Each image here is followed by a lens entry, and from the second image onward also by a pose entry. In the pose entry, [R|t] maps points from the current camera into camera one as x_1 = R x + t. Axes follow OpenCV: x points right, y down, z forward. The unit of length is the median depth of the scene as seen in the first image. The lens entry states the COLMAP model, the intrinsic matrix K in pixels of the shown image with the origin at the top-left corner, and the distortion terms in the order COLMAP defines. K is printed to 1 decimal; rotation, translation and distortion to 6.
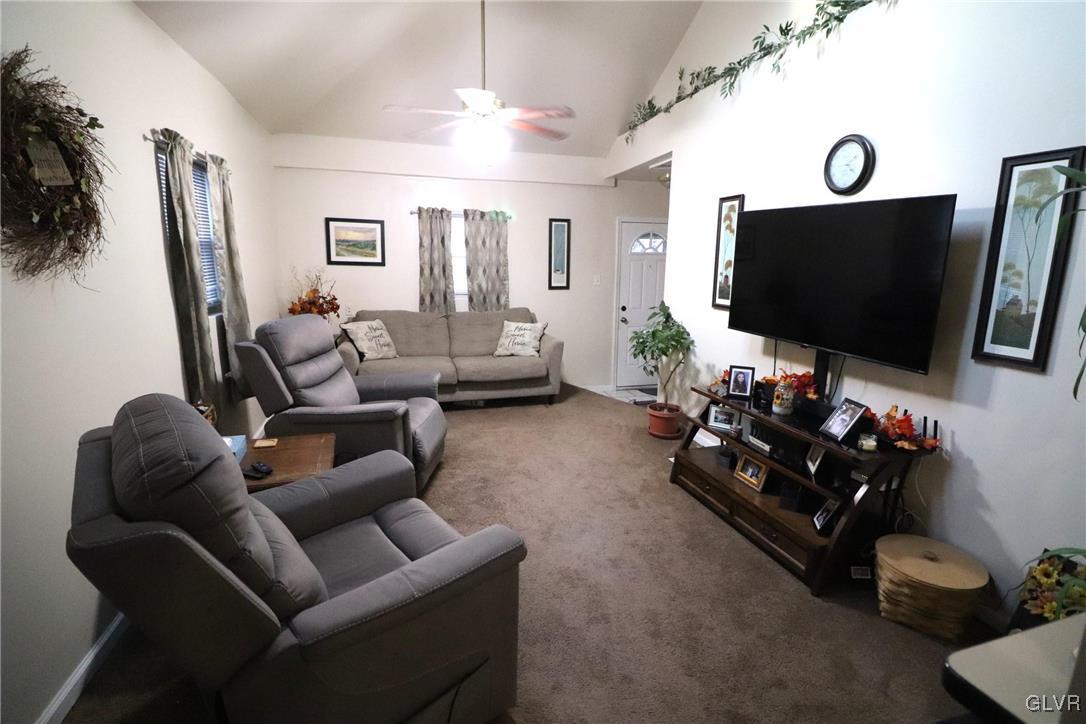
lens RADIAL K [[510.4, 0, 543.0], [0, 510.4, 362.0], [0, 0, 1]] dist [0.004658, -0.014056]
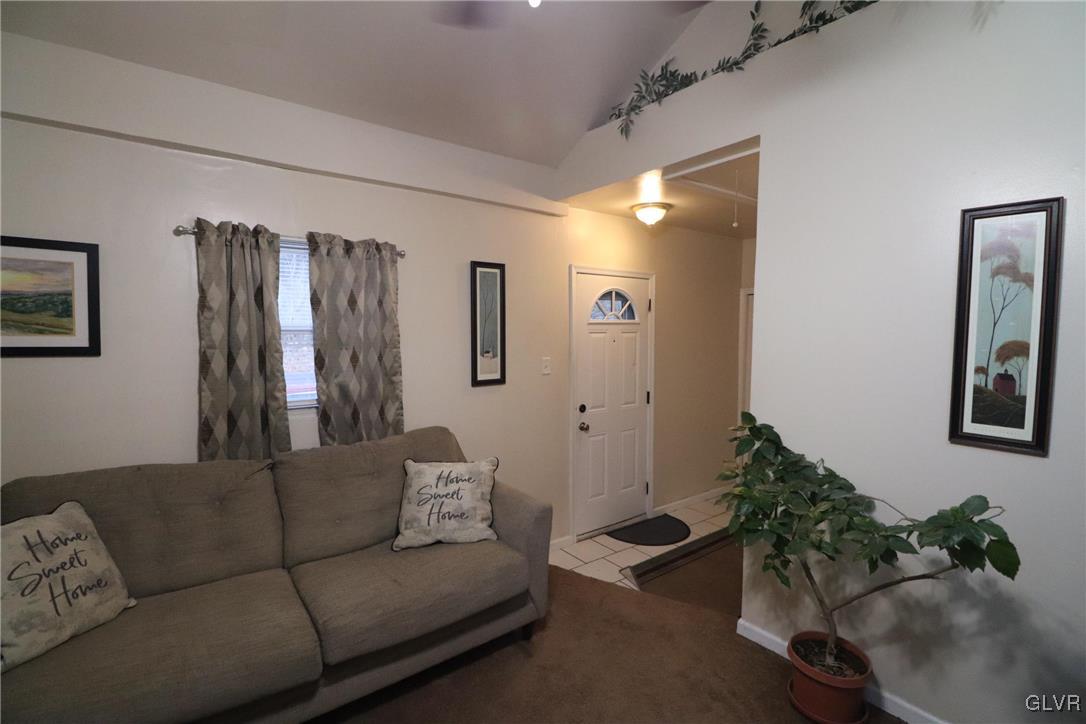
lens RADIAL K [[510.4, 0, 543.0], [0, 510.4, 362.0], [0, 0, 1]] dist [0.004658, -0.014056]
pose [[0.932669, -0.030446, 0.359447, -0.126678], [0.074791, 0.991101, -0.110113, -0.111744], [-0.352896, 0.129582, 0.926646, 0.502229]]
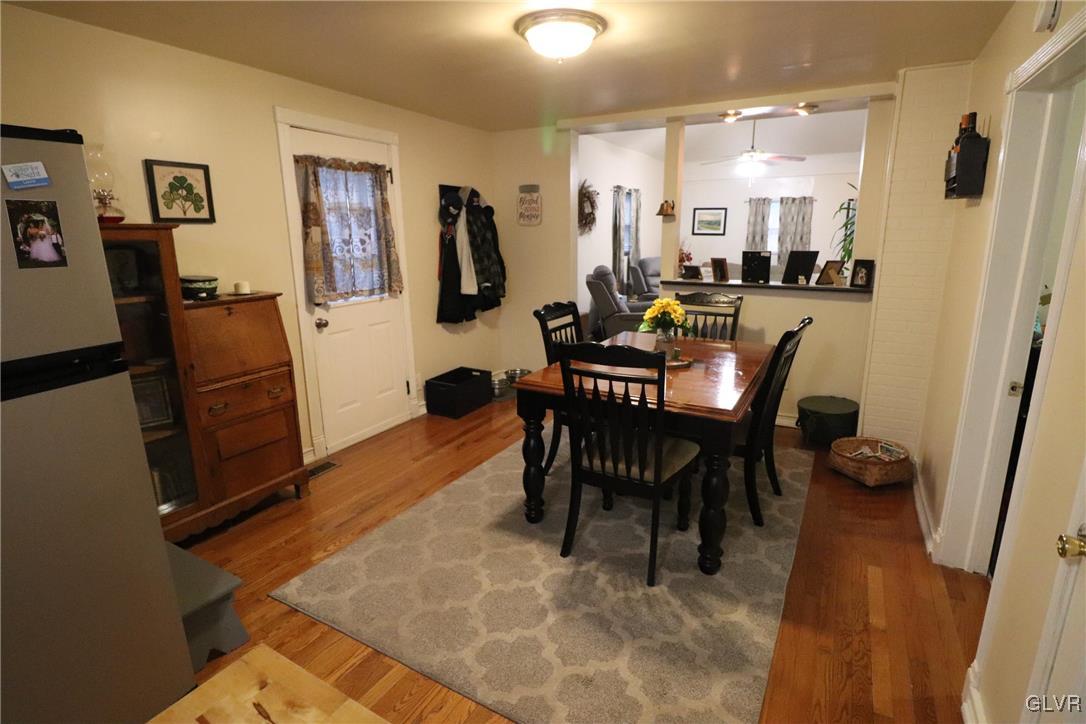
lens RADIAL K [[575.9, 0, 543.0], [0, 575.9, 362.0], [0, 0, 1]] dist [0.002705, 0.000083]
pose [[0.719305, 0.136413, -0.681169, 0.571257], [-0.122161, 0.990090, 0.069278, 0.151761], [0.683869, 0.033381, 0.728841, -0.709575]]
